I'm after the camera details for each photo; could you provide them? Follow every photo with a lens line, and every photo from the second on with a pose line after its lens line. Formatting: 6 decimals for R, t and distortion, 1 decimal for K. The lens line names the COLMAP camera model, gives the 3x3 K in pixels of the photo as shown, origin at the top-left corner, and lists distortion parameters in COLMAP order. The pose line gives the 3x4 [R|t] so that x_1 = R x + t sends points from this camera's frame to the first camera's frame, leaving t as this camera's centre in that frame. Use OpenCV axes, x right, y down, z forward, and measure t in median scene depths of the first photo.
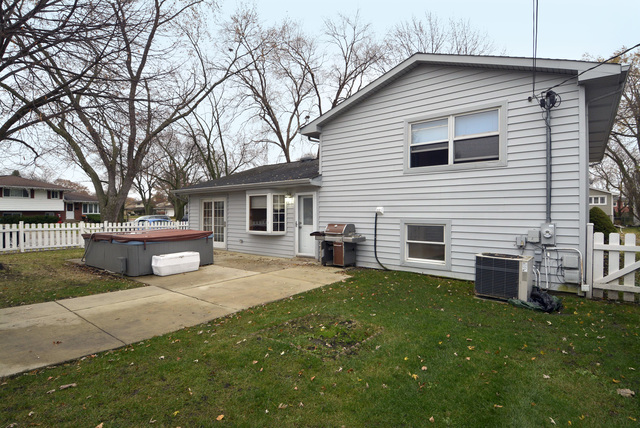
lens RADIAL K [[340.3, 0, 320.0], [0, 340.3, 214.0], [0, 0, 1]] dist [0.003679, -0.037950]
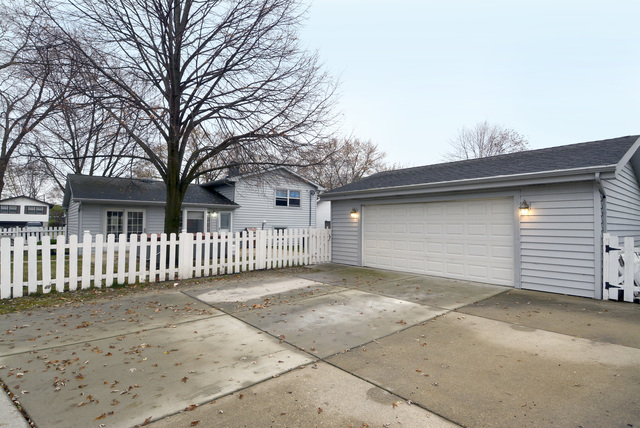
lens RADIAL K [[340.3, 0, 320.0], [0, 340.3, 214.0], [0, 0, 1]] dist [0.003679, -0.037950]
pose [[0.189179, 0.027326, 0.981562, -2.276666], [-0.005544, 0.999627, -0.026760, -0.000090], [-0.981927, -0.000379, 0.189260, 0.156170]]
